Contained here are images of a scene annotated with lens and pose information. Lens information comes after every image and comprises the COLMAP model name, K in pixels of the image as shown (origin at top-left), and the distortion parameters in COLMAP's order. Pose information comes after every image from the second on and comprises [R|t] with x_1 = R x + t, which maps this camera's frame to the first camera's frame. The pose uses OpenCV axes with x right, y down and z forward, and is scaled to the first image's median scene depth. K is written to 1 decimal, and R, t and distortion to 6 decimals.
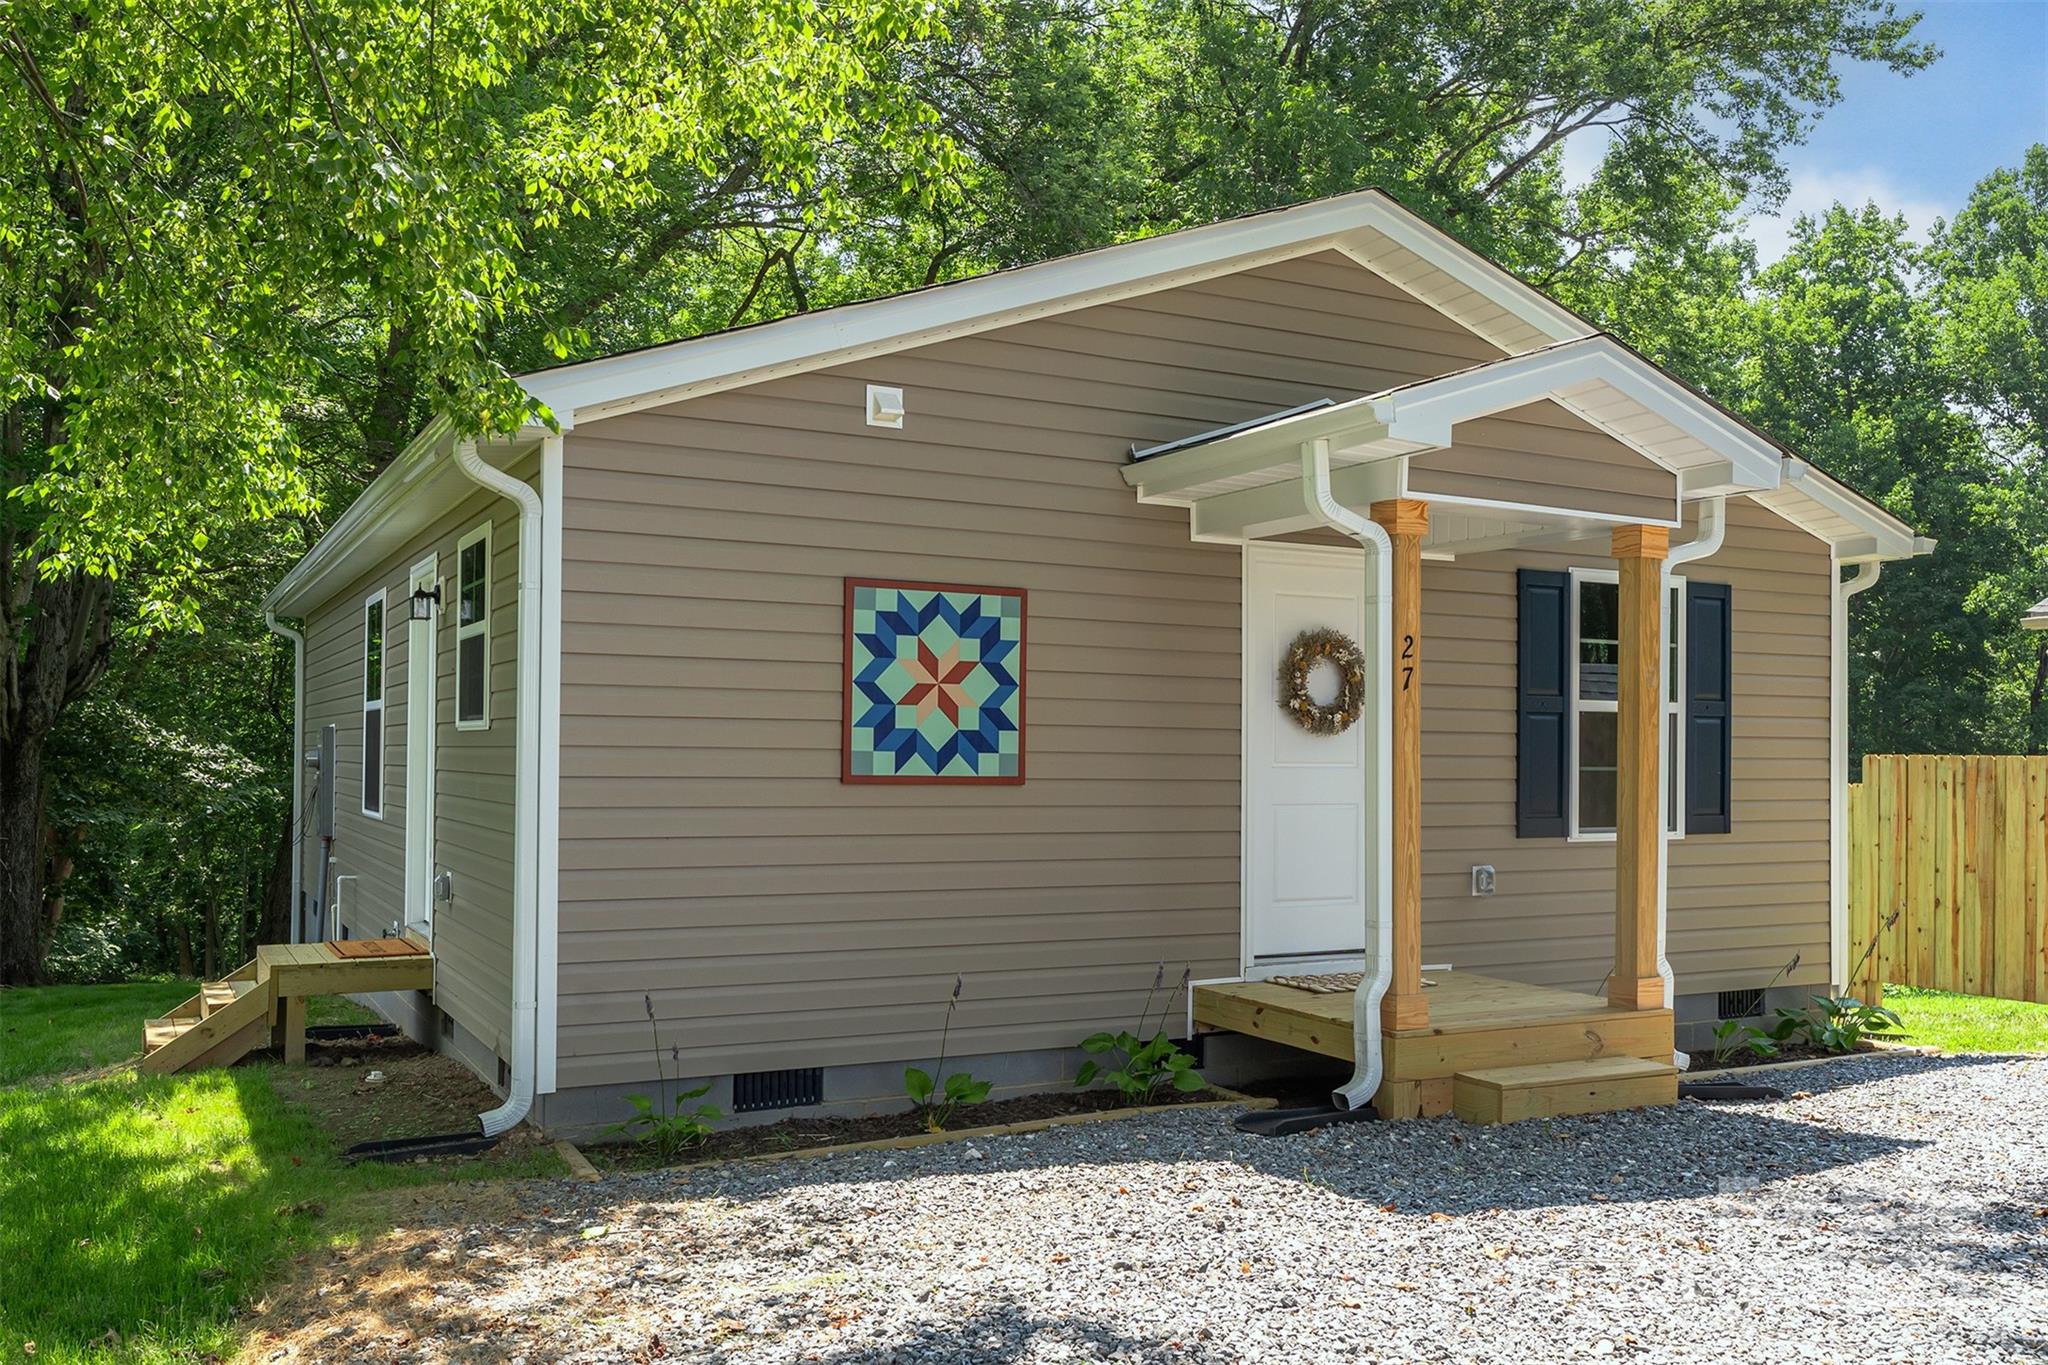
lens RADIAL K [[1662.8, 0, 1028.6], [0, 1662.8, 755.9], [0, 0, 1]] dist [0.010132, -0.008761]
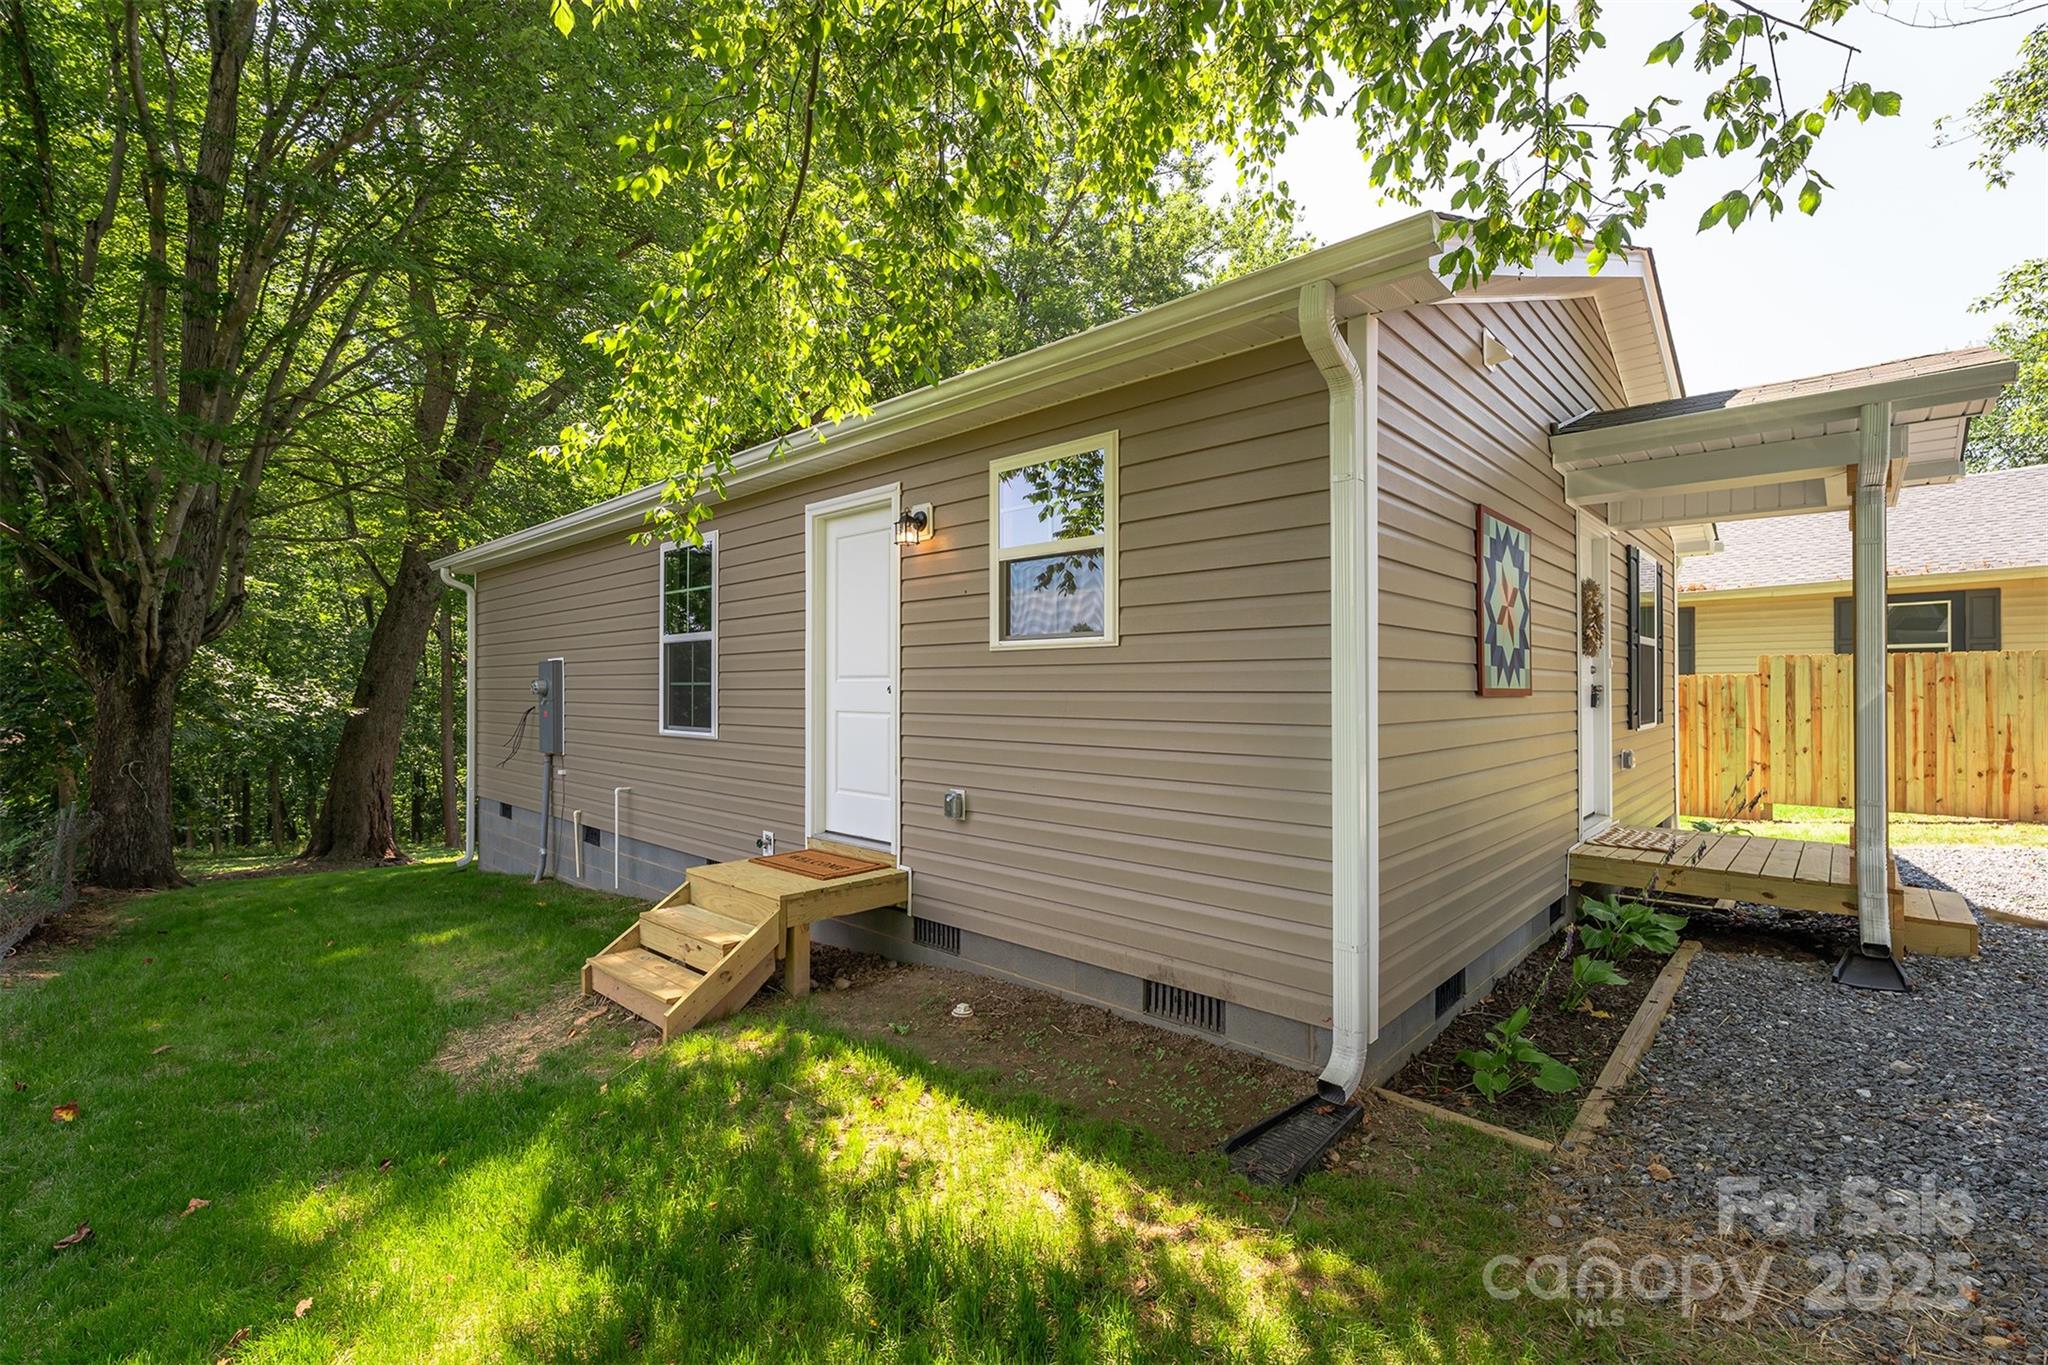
lens RADIAL K [[877.6, 0, 1022.2], [0, 877.6, 679.8], [0, 0, 1]] dist [0.000065, 0.001572]
pose [[0.946359, -0.006446, 0.323053, -0.541752], [0.009230, 0.999932, -0.007089, 0.007028], [-0.322986, 0.009691, 0.946354, 0.530612]]
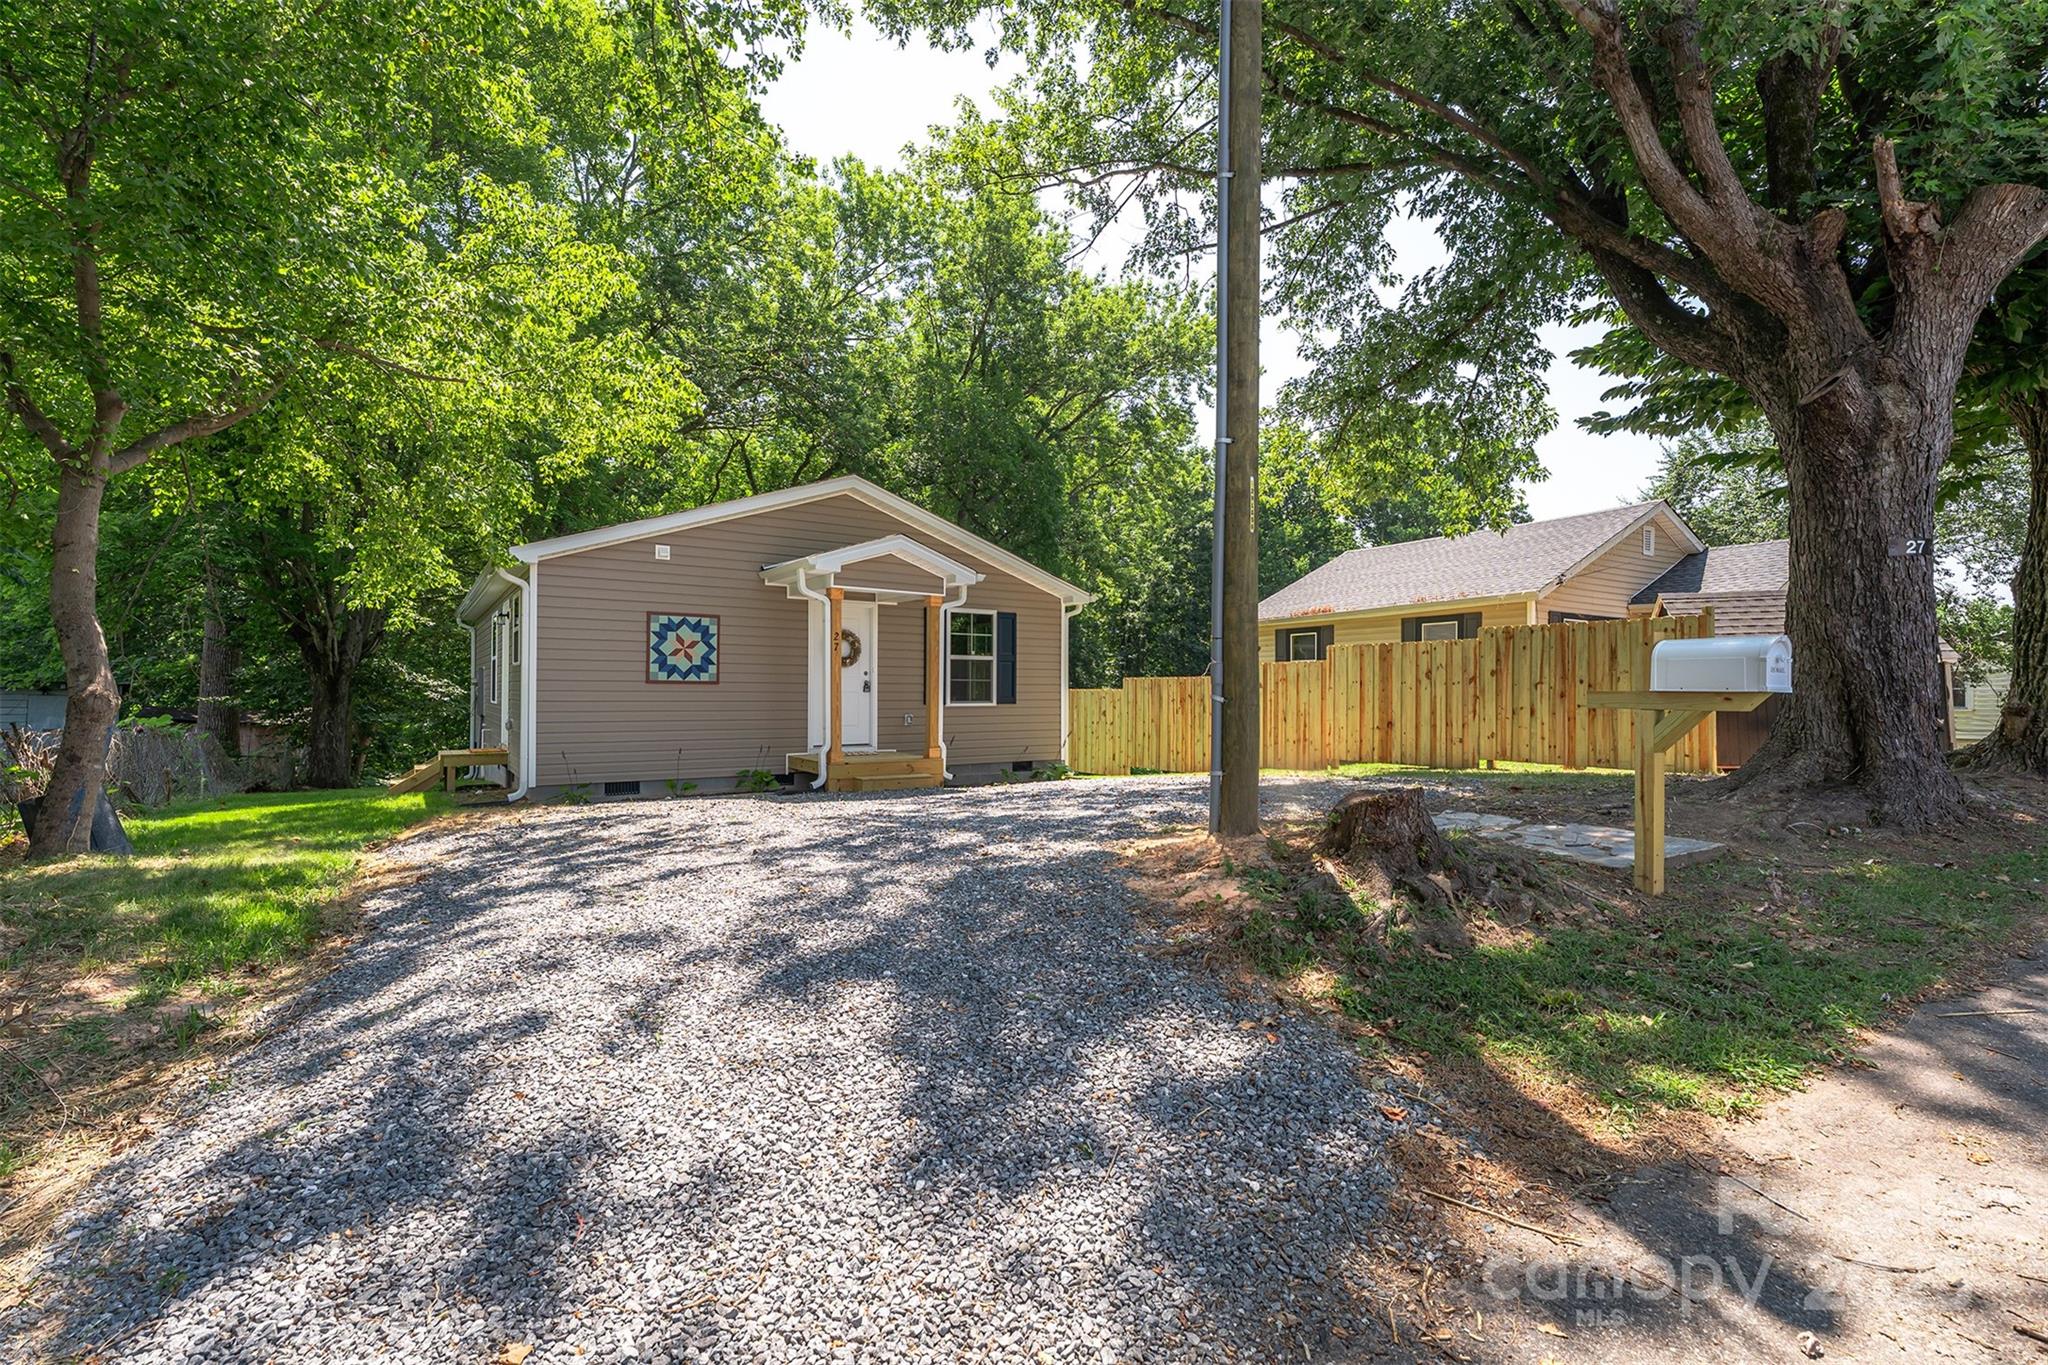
lens RADIAL K [[877.6, 0, 1017.5], [0, 877.6, 682.5], [0, 0, 1]] dist [0.000065, 0.001572]
pose [[0.993616, -0.003601, 0.112756, 0.340652], [0.004525, 0.999958, -0.007933, 0.029247], [-0.112723, 0.008393, 0.993591, -0.561114]]
